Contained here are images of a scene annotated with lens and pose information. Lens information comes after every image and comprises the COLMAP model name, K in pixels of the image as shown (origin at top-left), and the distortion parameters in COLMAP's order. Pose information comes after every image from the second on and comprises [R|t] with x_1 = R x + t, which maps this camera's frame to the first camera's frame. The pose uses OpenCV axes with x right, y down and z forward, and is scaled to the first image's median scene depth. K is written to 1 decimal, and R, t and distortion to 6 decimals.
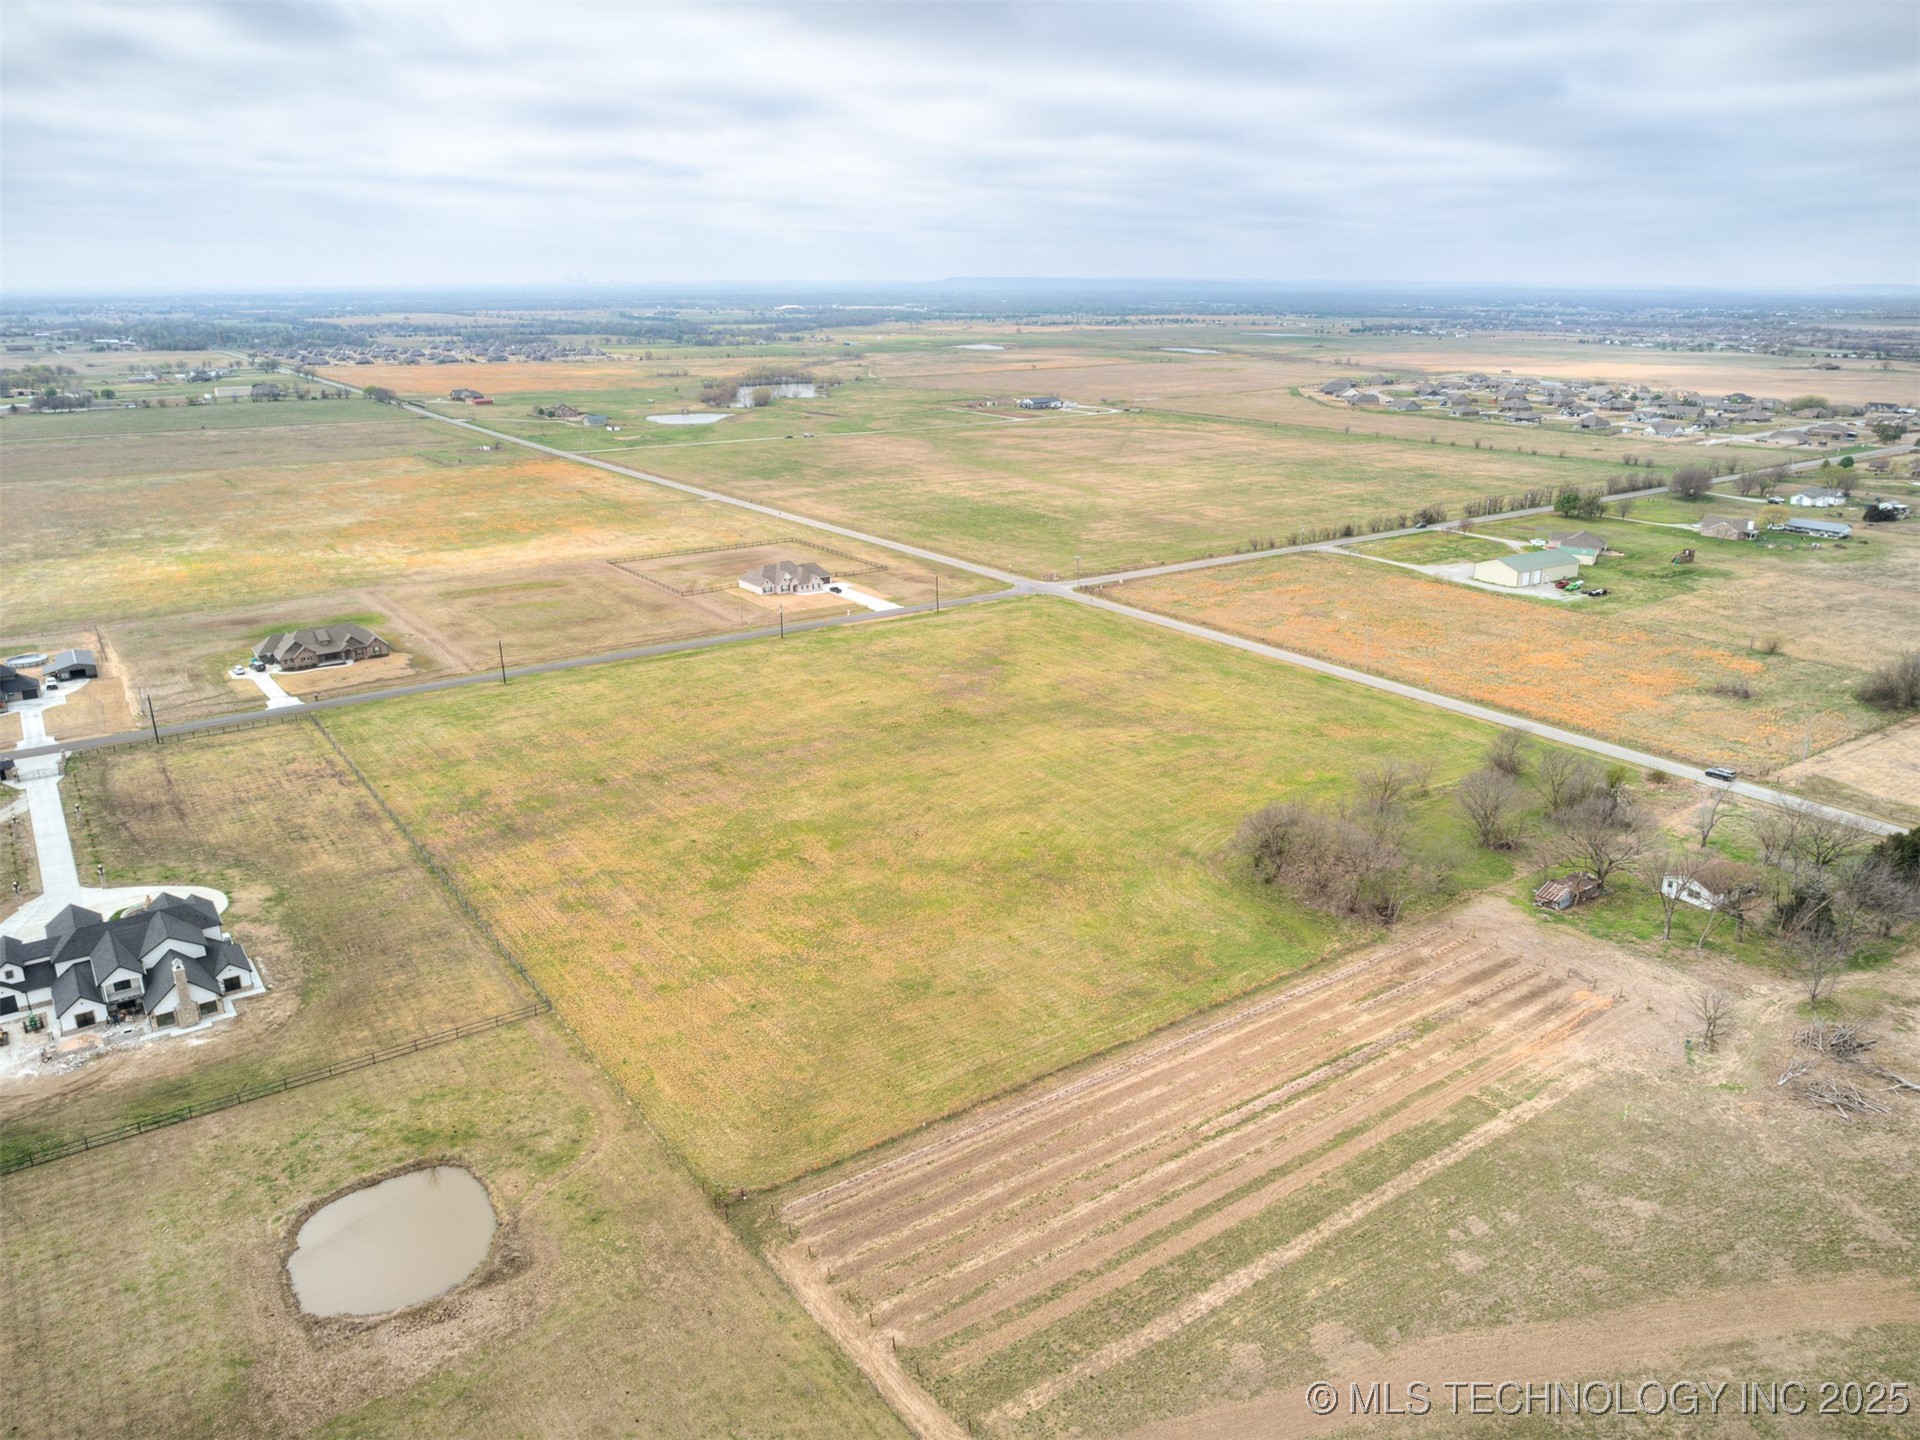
lens RADIAL K [[1381.0, 0, 967.2], [0, 1381.0, 731.0], [0, 0, 1]] dist [-0.072105, 0.064461]
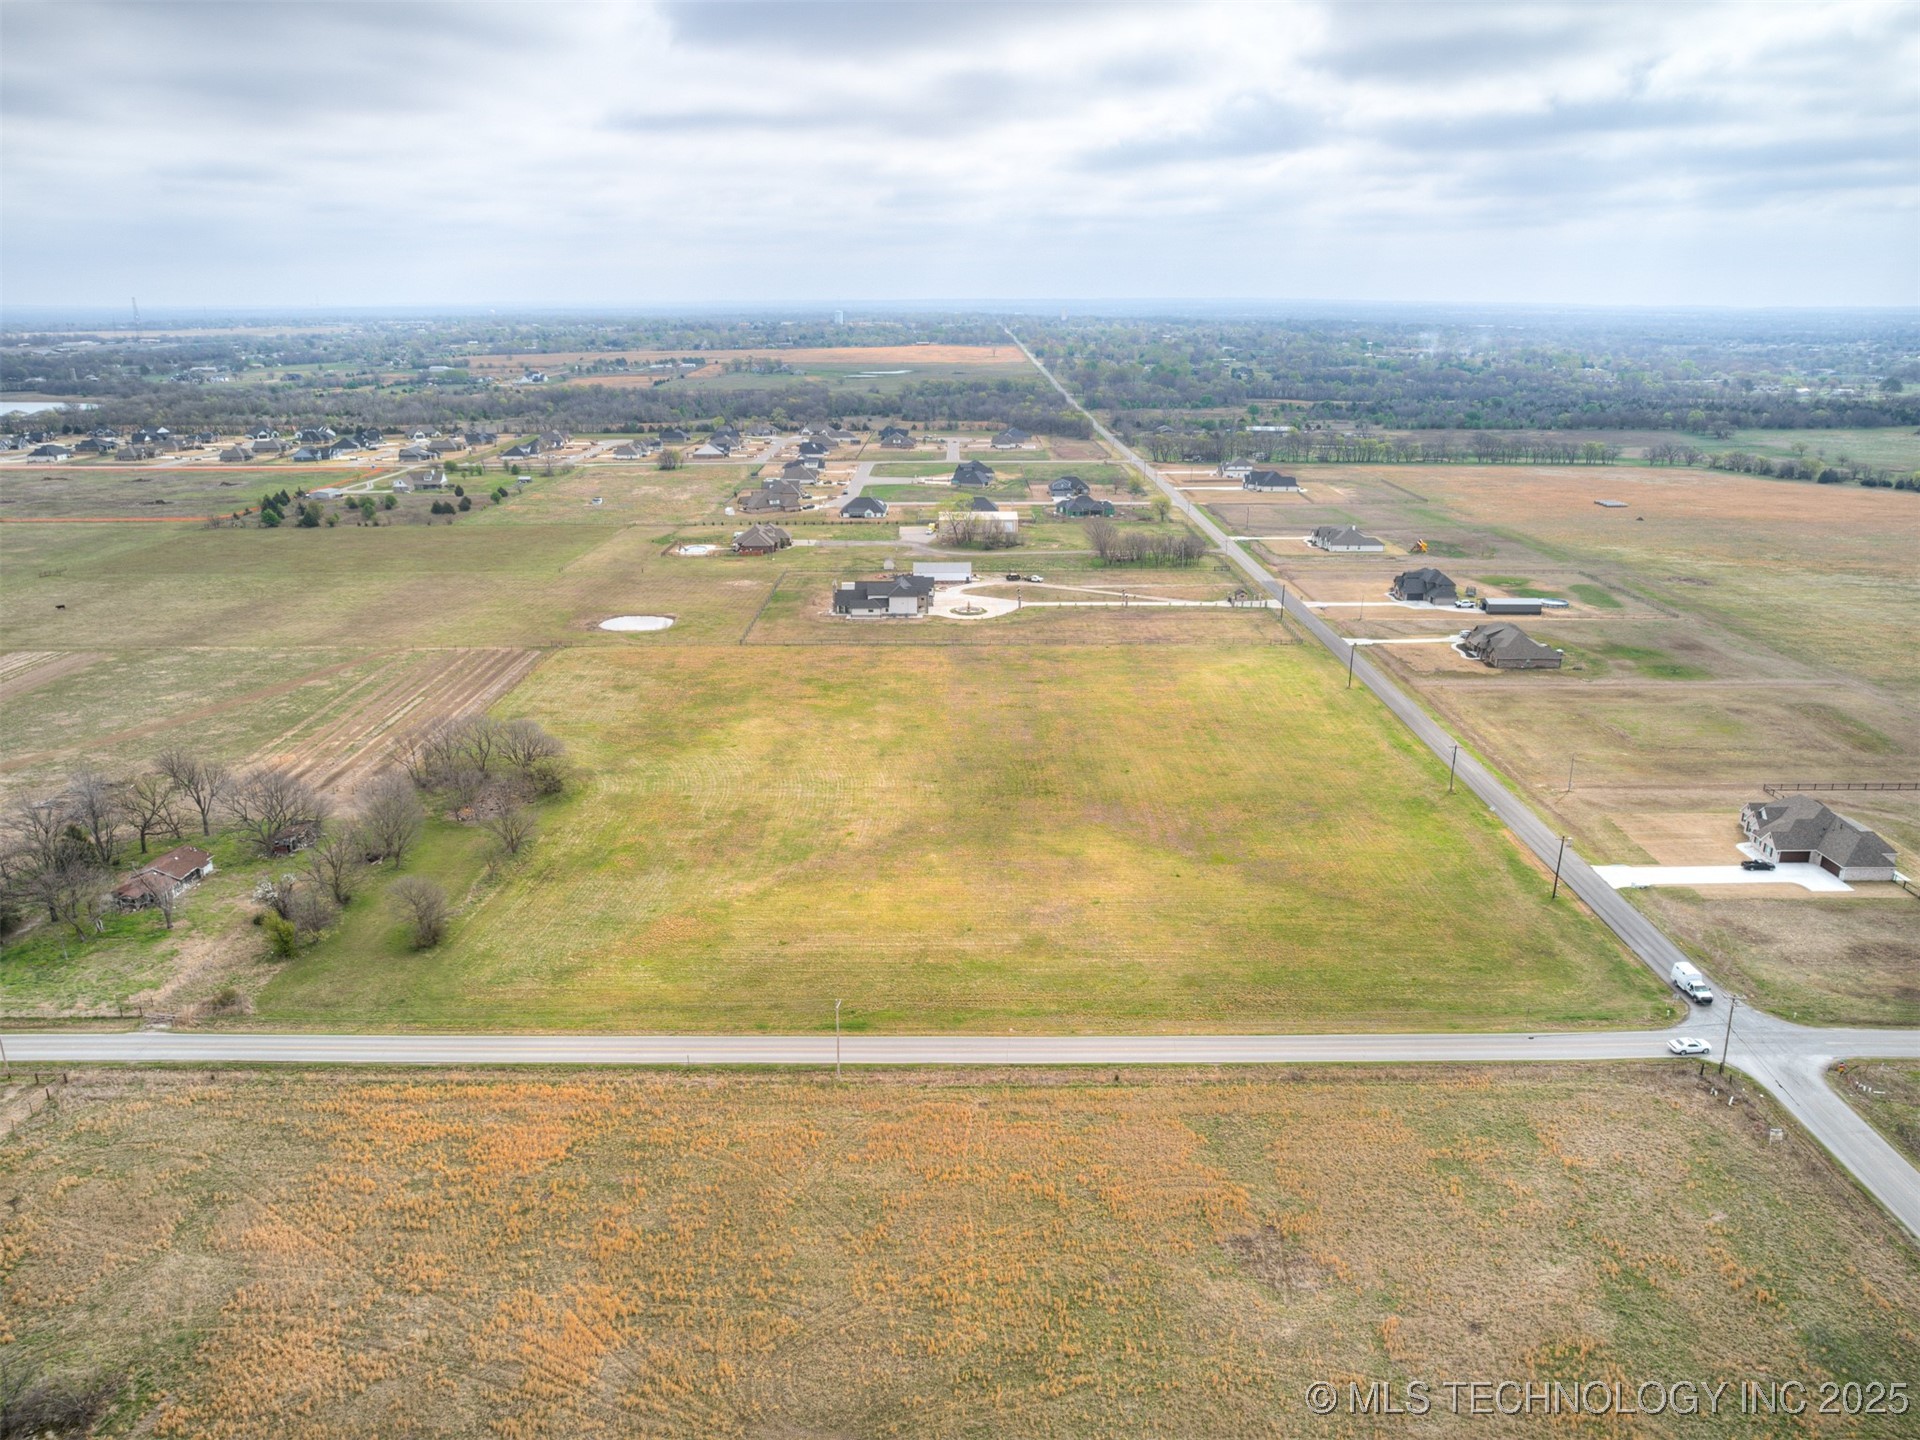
lens RADIAL K [[1381.0, 0, 967.2], [0, 1381.0, 731.0], [0, 0, 1]] dist [-0.072105, 0.064461]
pose [[-0.575956, 0.247339, -0.779165, 0.858598], [-0.256886, 0.850087, 0.459741, -0.544448], [0.776070, 0.464947, -0.426074, 1.643564]]
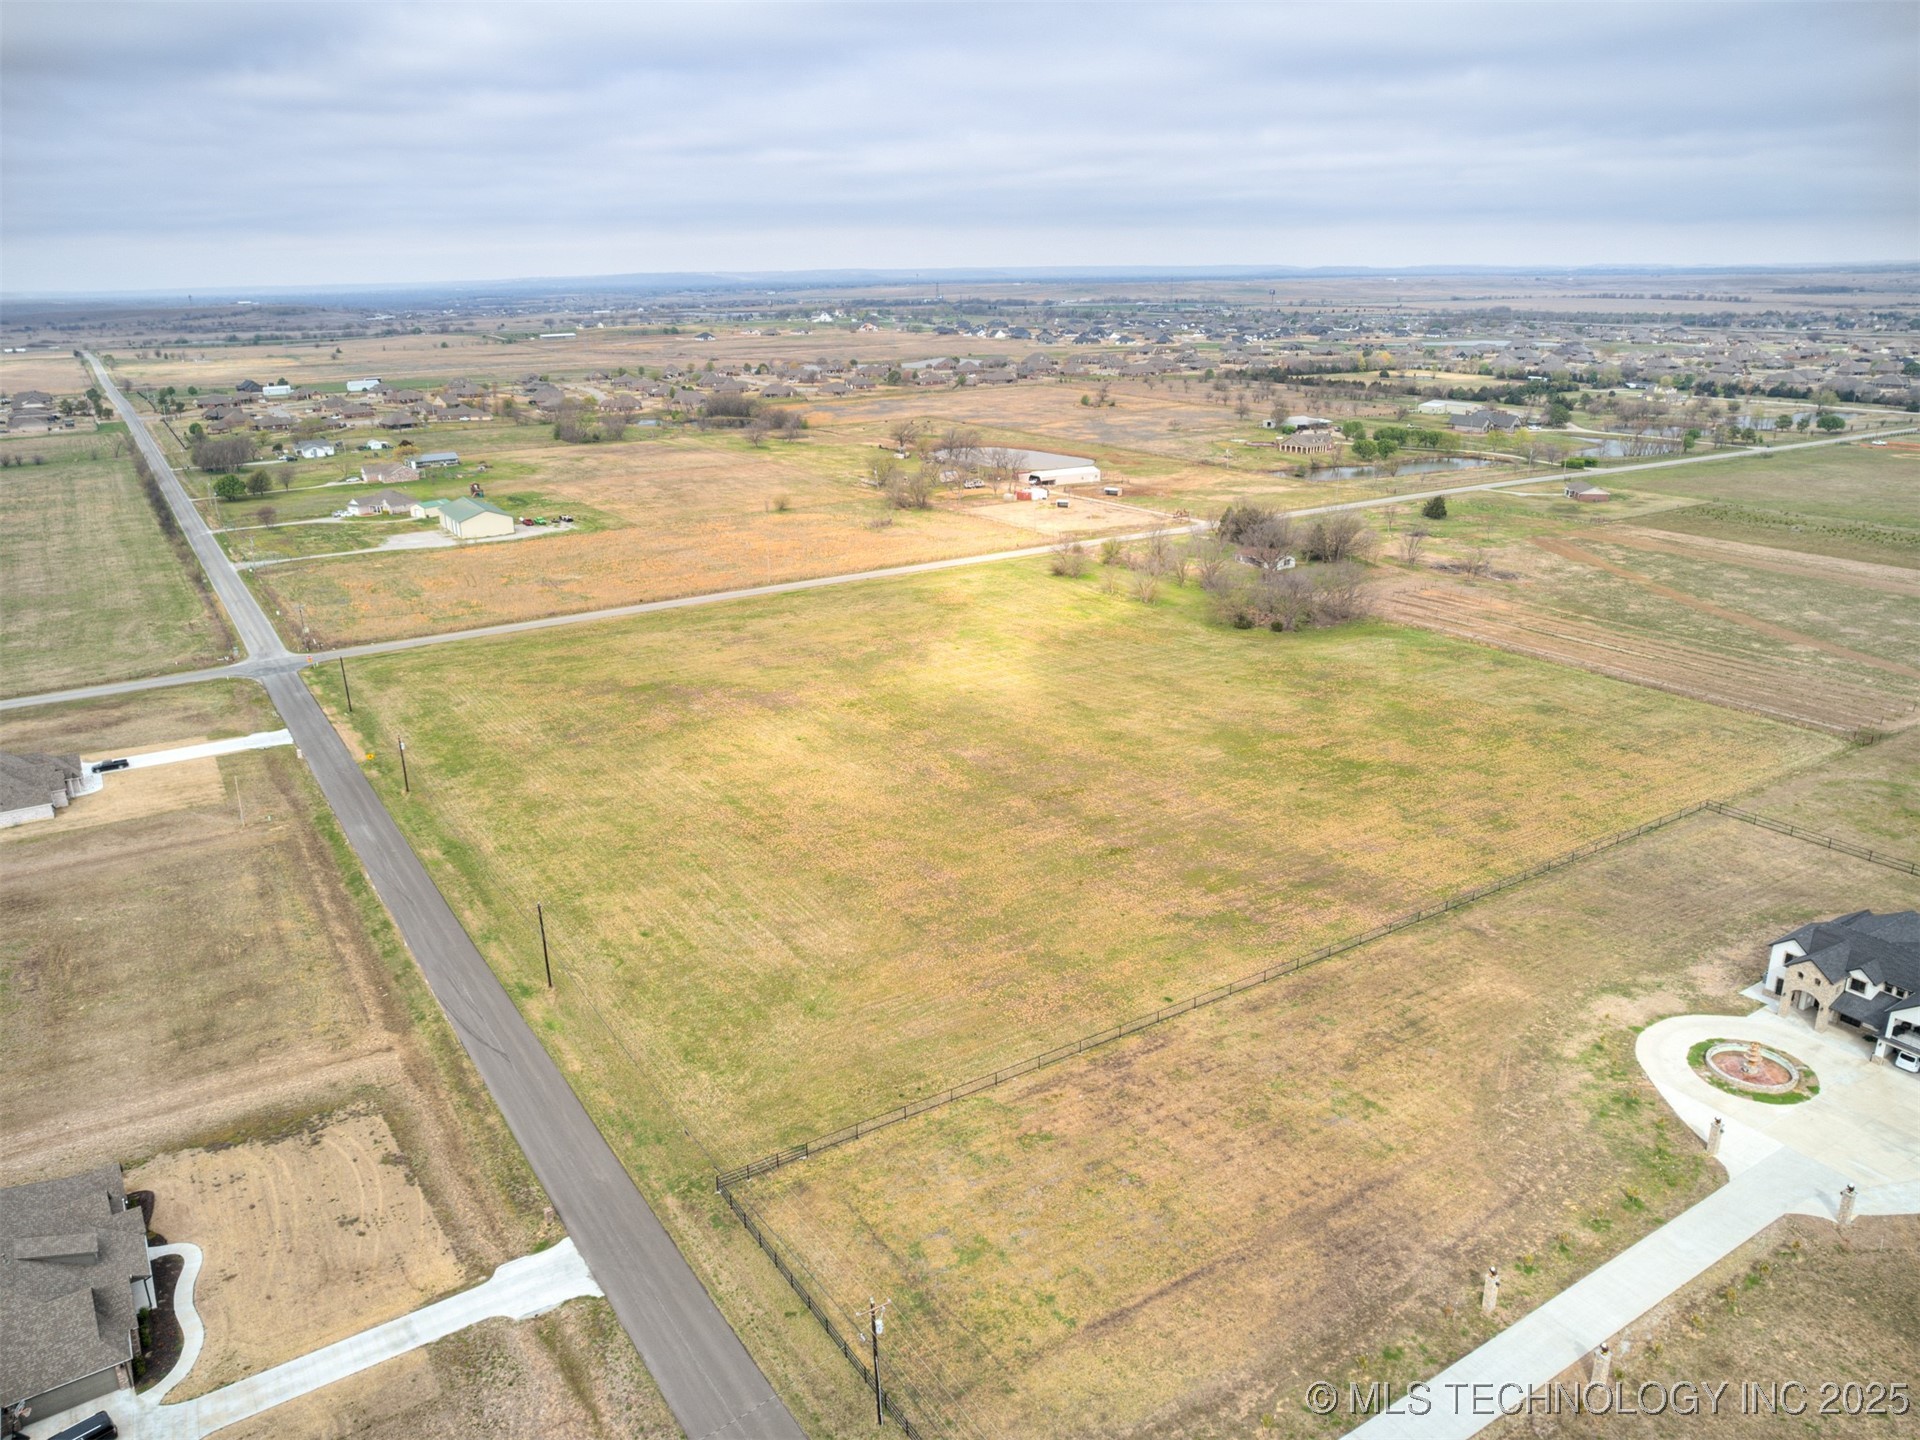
lens RADIAL K [[1381.0, 0, 967.2], [0, 1381.0, 731.0], [0, 0, 1]] dist [-0.072105, 0.064461]
pose [[0.043008, -0.320204, 0.946372, -0.997790], [0.328716, 0.899044, 0.289252, -0.270770], [-0.943449, 0.298647, 0.143922, 1.026752]]
